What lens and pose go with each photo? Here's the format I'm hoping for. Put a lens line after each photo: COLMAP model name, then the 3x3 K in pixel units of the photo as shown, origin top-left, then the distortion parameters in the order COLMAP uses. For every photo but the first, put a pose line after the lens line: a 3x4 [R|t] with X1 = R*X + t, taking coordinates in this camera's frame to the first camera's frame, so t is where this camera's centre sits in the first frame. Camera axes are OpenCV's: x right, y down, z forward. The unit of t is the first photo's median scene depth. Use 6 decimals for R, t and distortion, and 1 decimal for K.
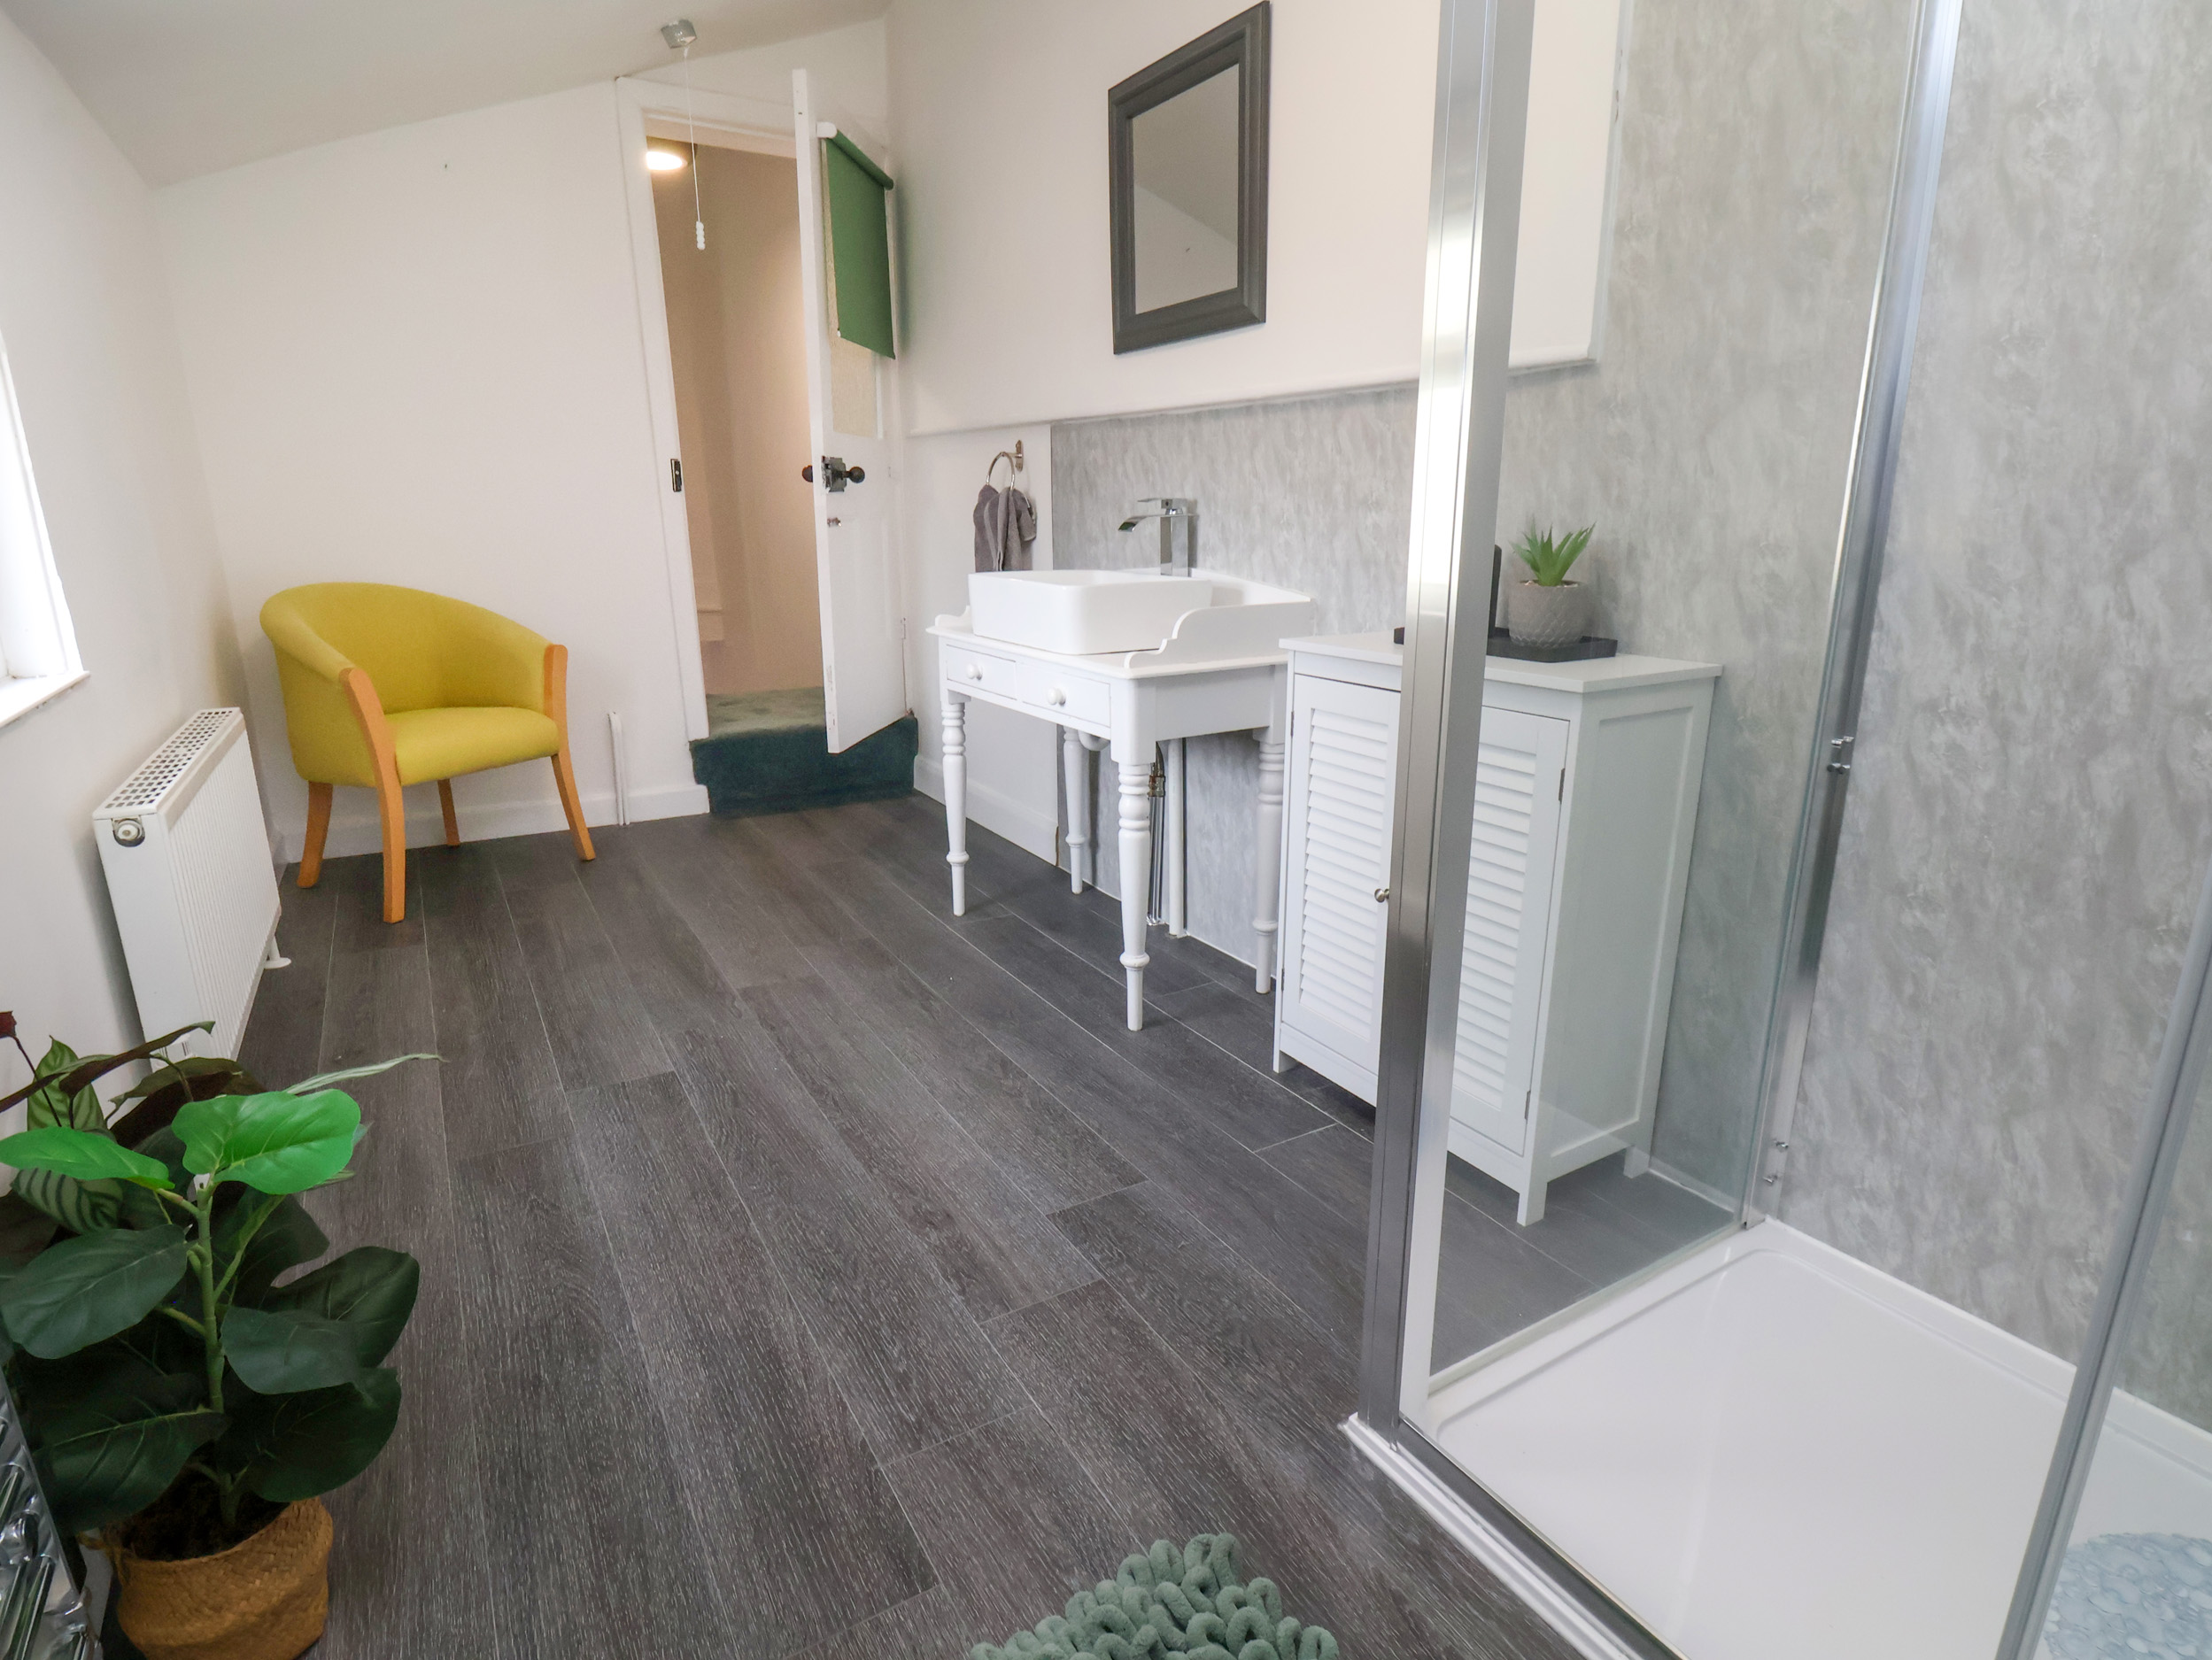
lens RADIAL K [[1175.1, 0, 1123.8], [0, 1175.1, 829.4], [0, 0, 1]] dist [0.001228, -0.014344]
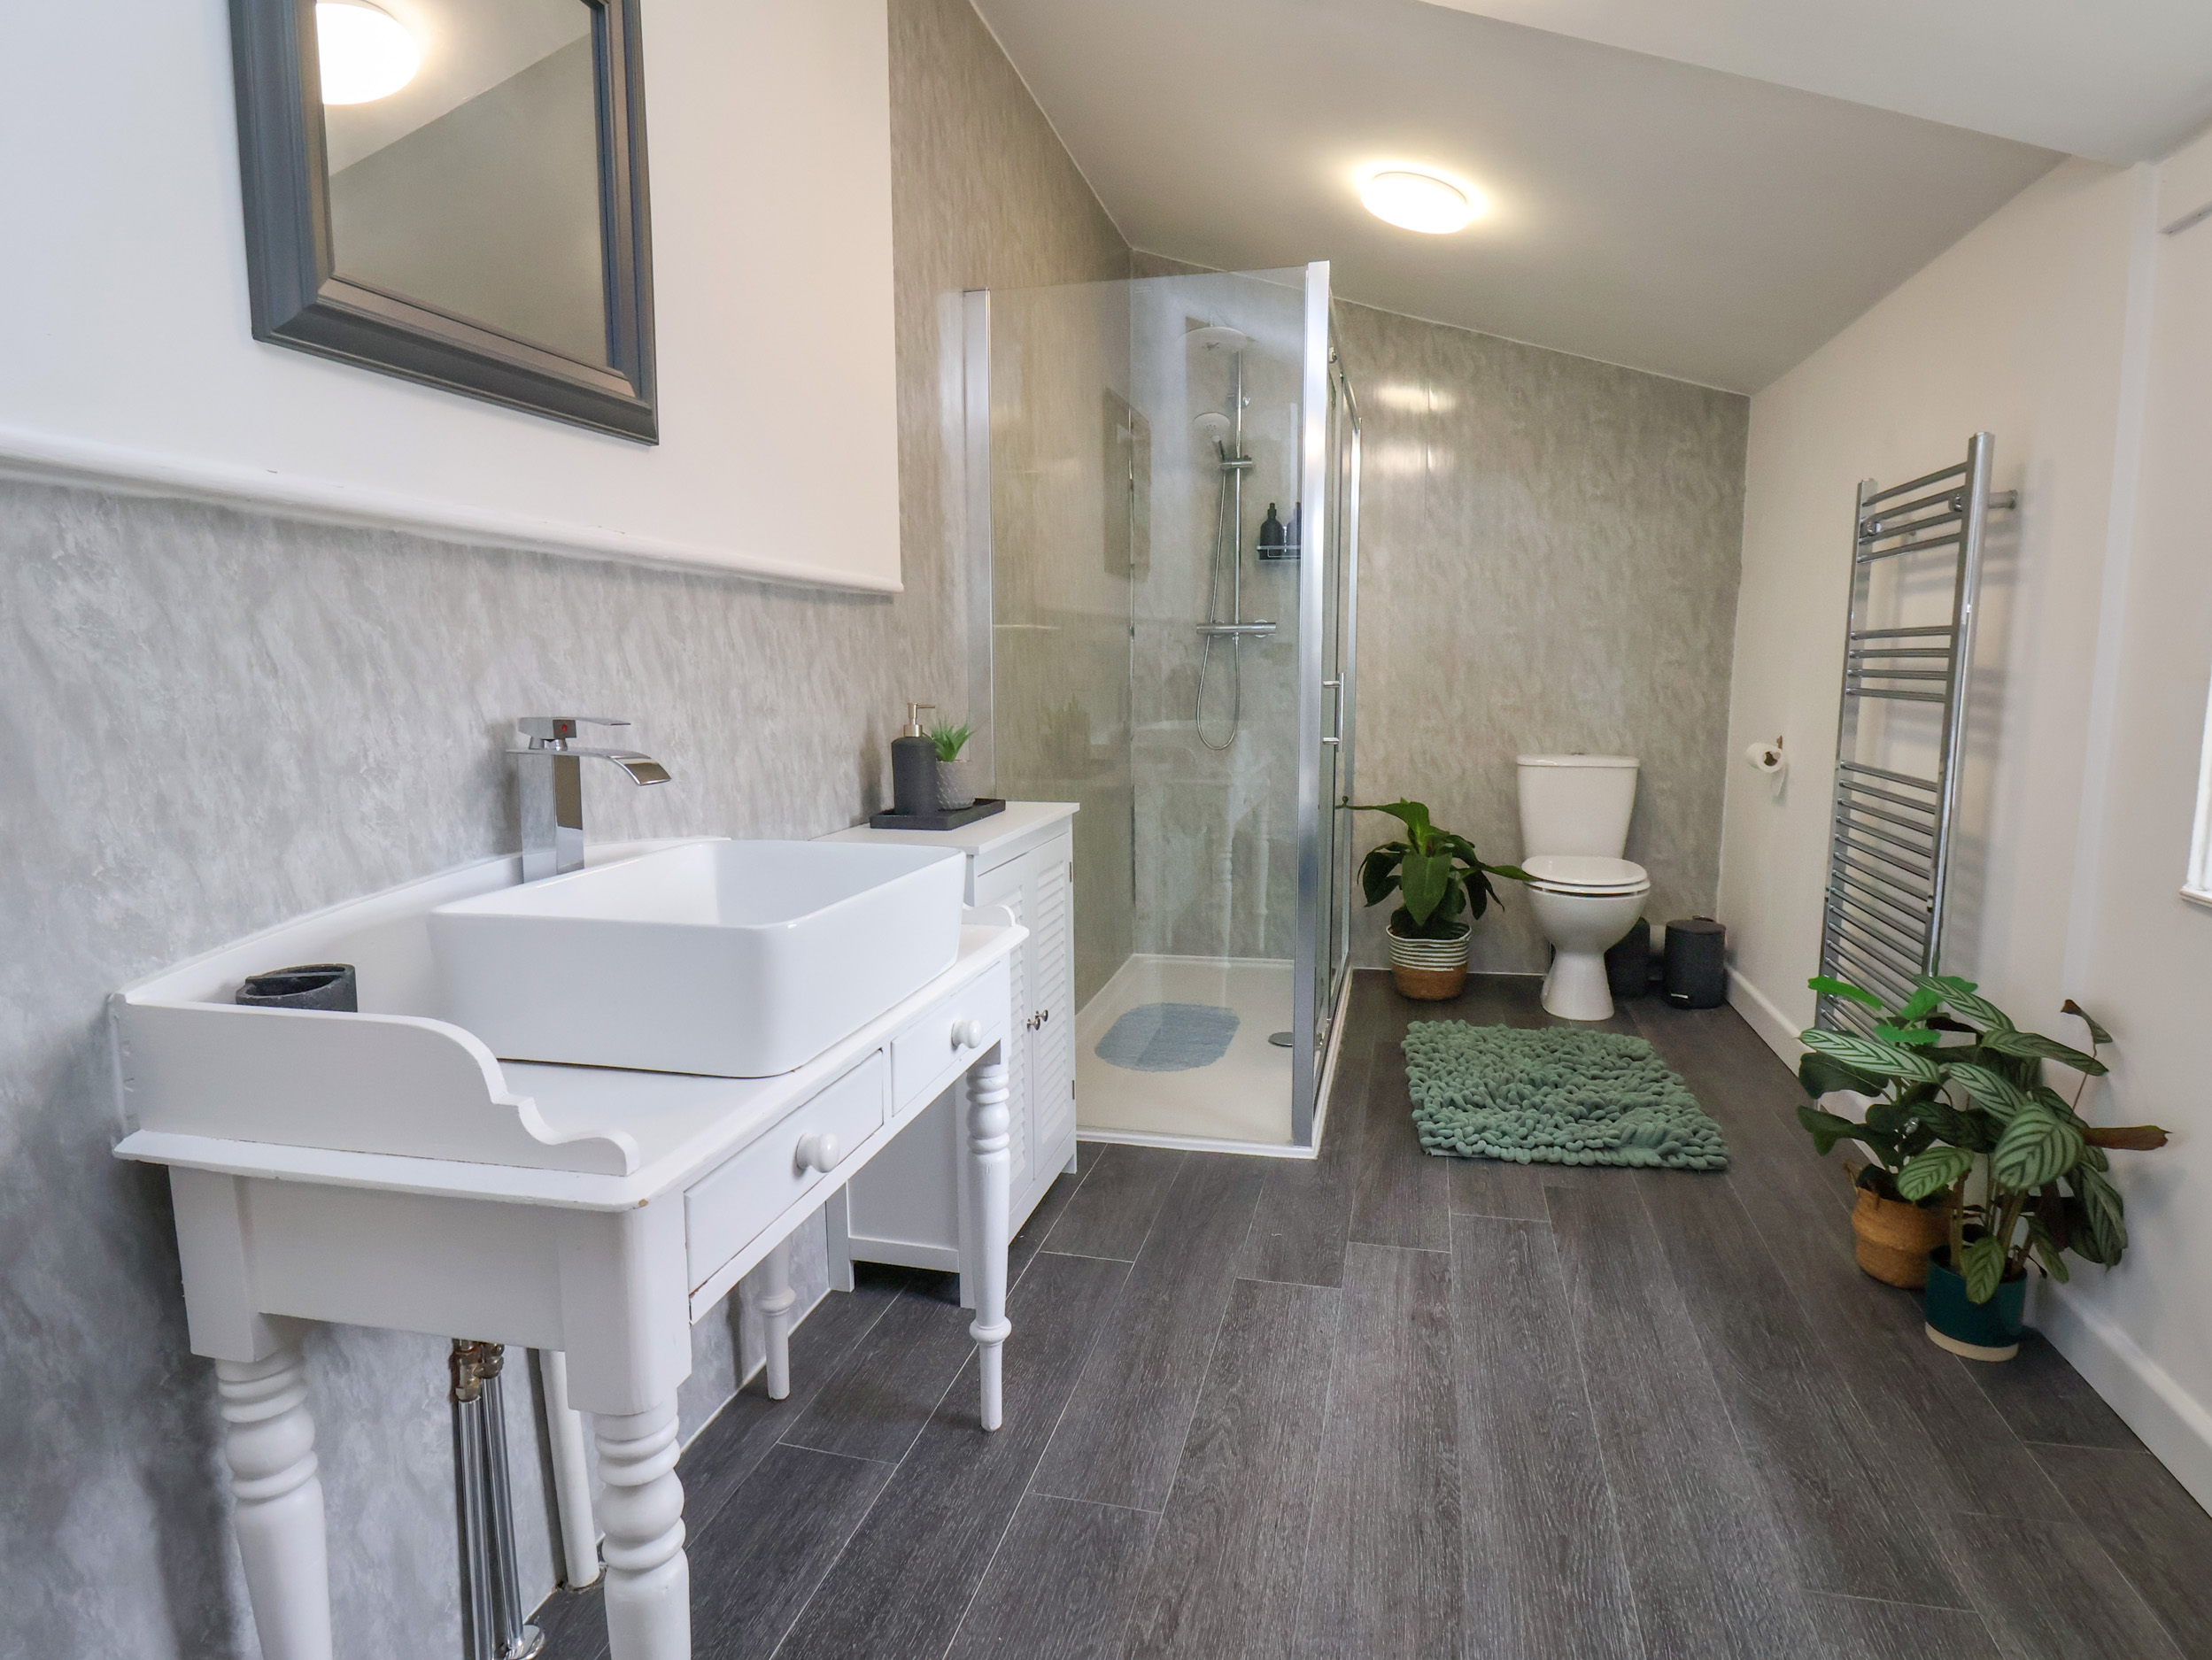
lens RADIAL K [[1201.9, 0, 1101.4], [0, 1201.9, 826.8], [0, 0, 1]] dist [-0.000394, -0.010351]
pose [[-0.691846, -0.093144, 0.716012, -0.570048], [0.194850, 0.930770, 0.309355, -0.414829], [-0.695258, 0.353541, -0.625800, 1.387607]]
